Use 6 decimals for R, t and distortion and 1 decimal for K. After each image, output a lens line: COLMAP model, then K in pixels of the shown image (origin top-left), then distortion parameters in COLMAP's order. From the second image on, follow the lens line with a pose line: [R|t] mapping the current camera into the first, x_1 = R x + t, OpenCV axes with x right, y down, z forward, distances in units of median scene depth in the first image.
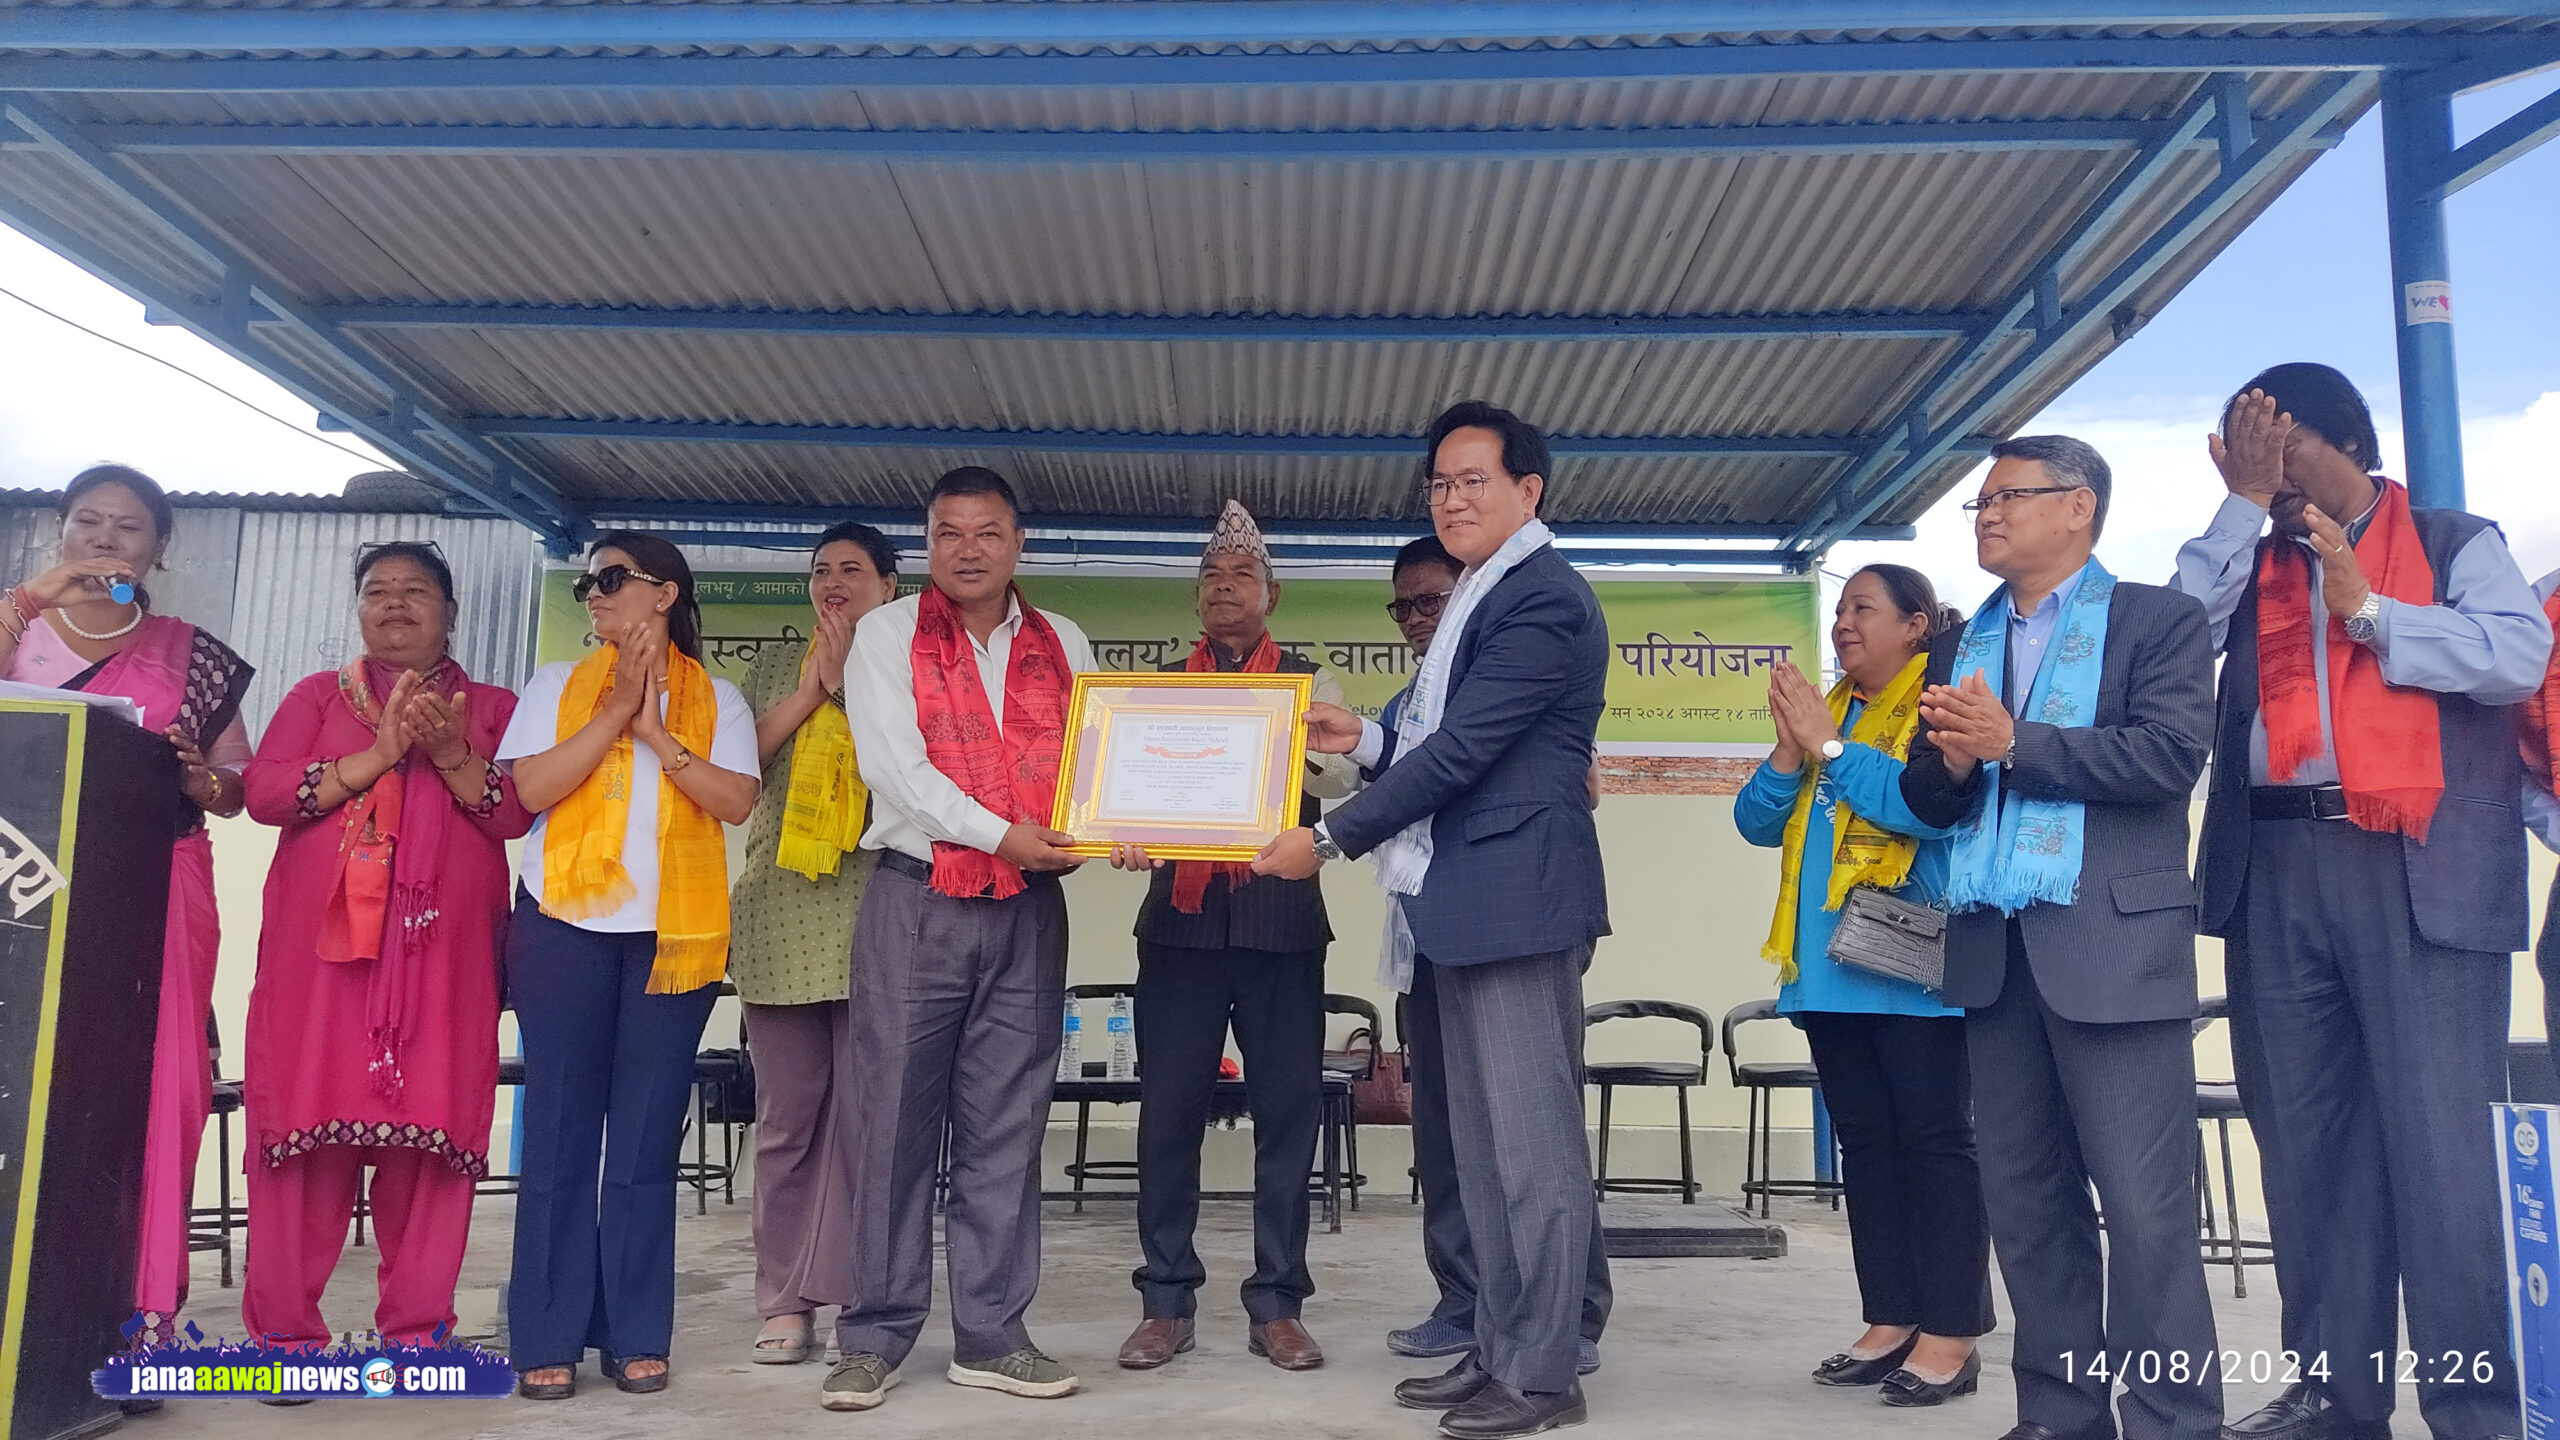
lens RADIAL K [[1948.5, 0, 1272.5], [0, 1948.5, 706.0], [0, 0, 1]] dist [0.215951, -0.335192]
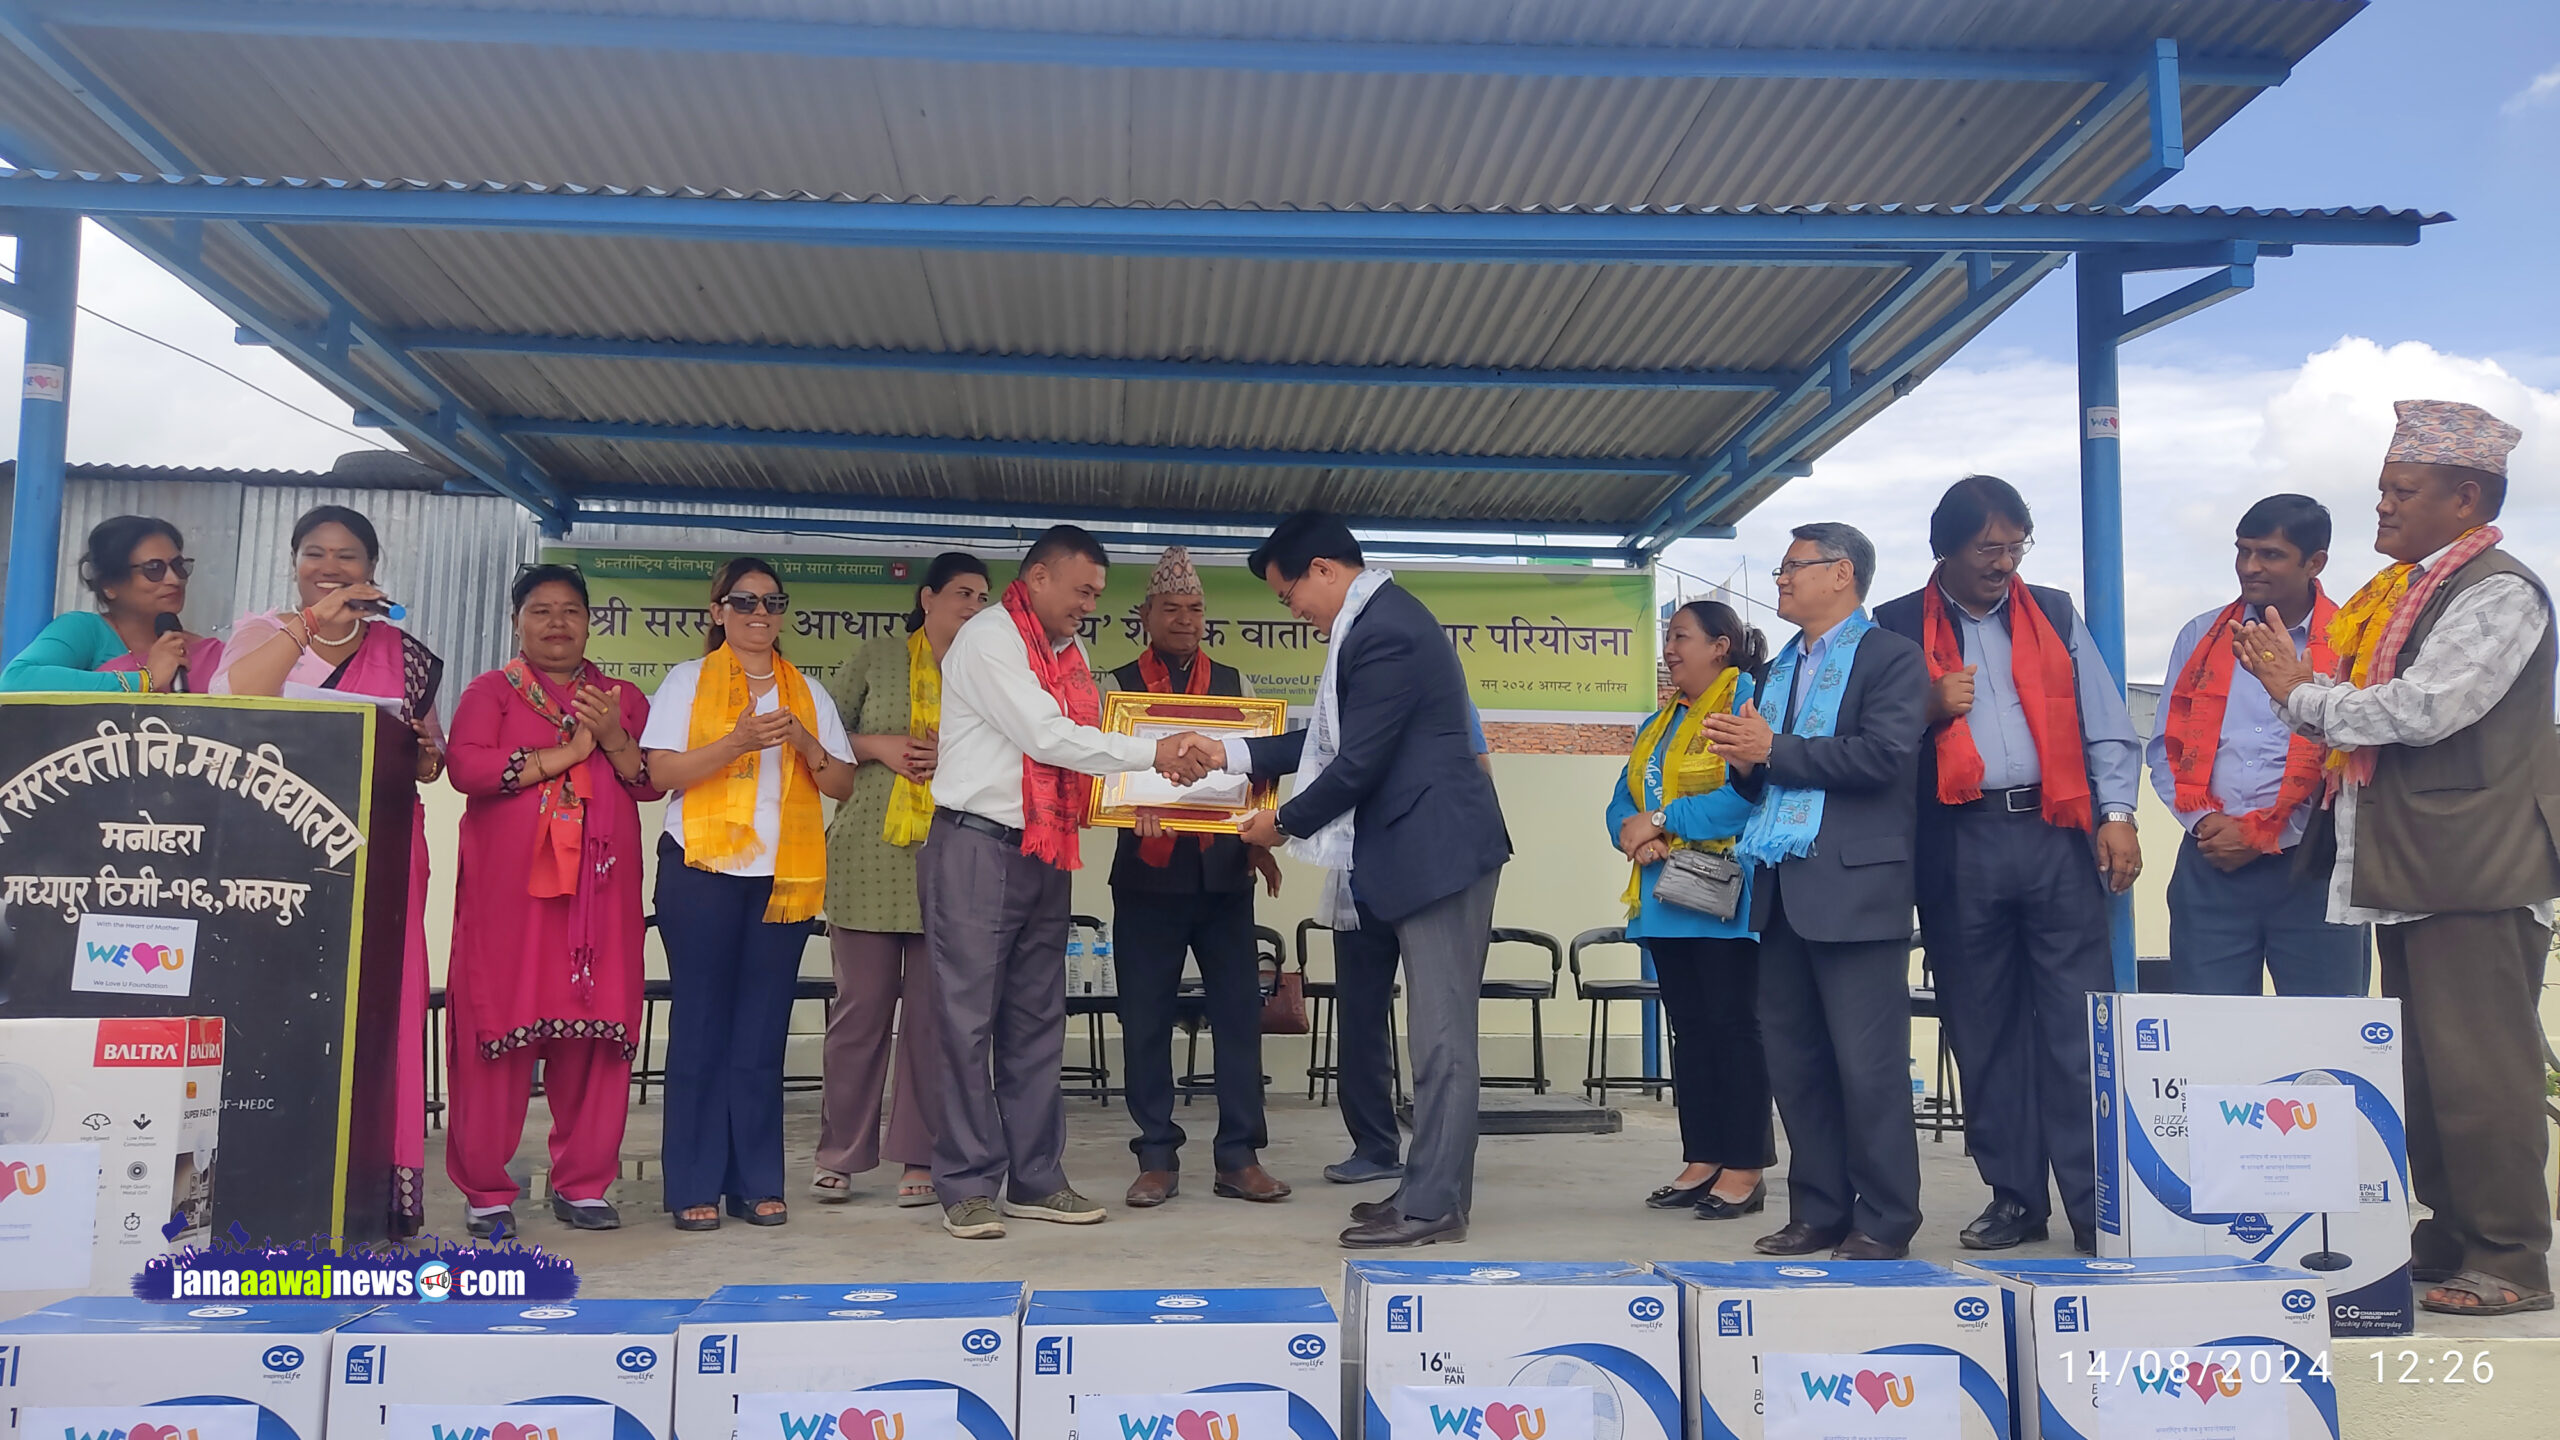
lens RADIAL K [[1948.5, 0, 1272.5], [0, 1948.5, 706.0], [0, 0, 1]] dist [0.215951, -0.335192]
pose [[0.996519, 0.008335, 0.082953, -0.063323], [-0.011177, 0.999364, 0.033858, -0.028733], [-0.082618, -0.034667, 0.995978, -0.200027]]
